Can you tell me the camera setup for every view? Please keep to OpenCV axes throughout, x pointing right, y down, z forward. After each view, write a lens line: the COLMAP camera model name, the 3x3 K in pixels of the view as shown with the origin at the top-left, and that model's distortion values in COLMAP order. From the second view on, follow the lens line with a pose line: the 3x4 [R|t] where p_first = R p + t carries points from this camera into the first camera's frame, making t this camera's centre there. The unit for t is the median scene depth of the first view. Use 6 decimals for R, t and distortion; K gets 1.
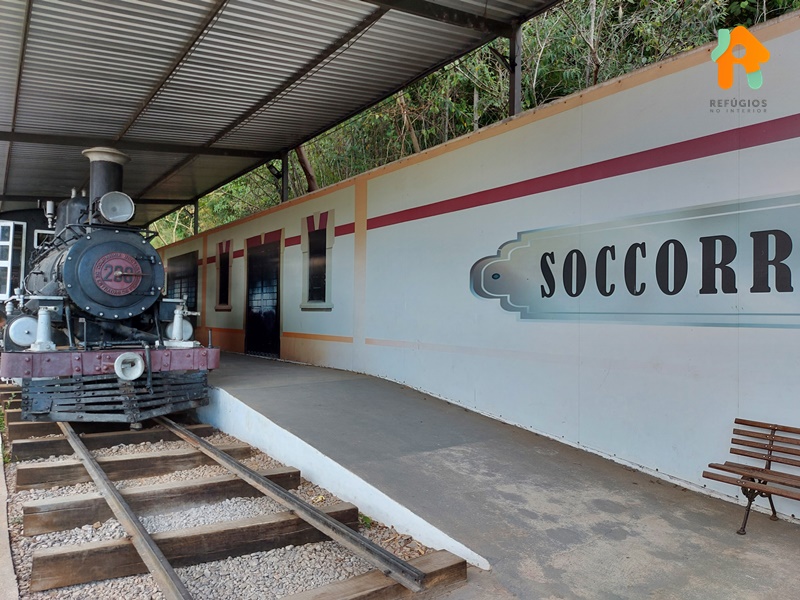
lens RADIAL K [[581.4, 0, 407.5], [0, 581.4, 298.0], [0, 0, 1]] dist [0.059666, -0.051767]
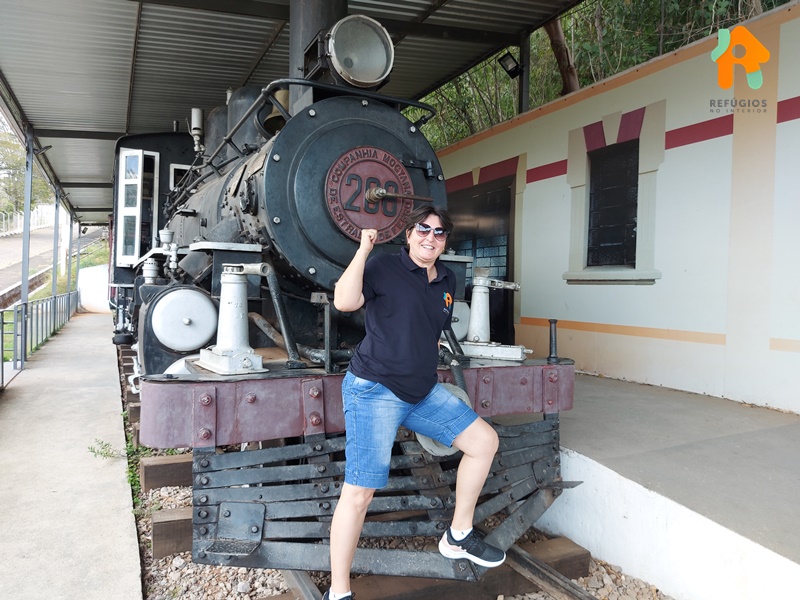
lens RADIAL K [[581.4, 0, 398.6], [0, 581.4, 297.3], [0, 0, 1]] dist [0.059666, -0.051767]
pose [[0.986645, 0.014387, -0.162247, -0.393353], [-0.007461, 0.999038, 0.043218, 0.016901], [0.162712, -0.041430, 0.985803, 0.554316]]
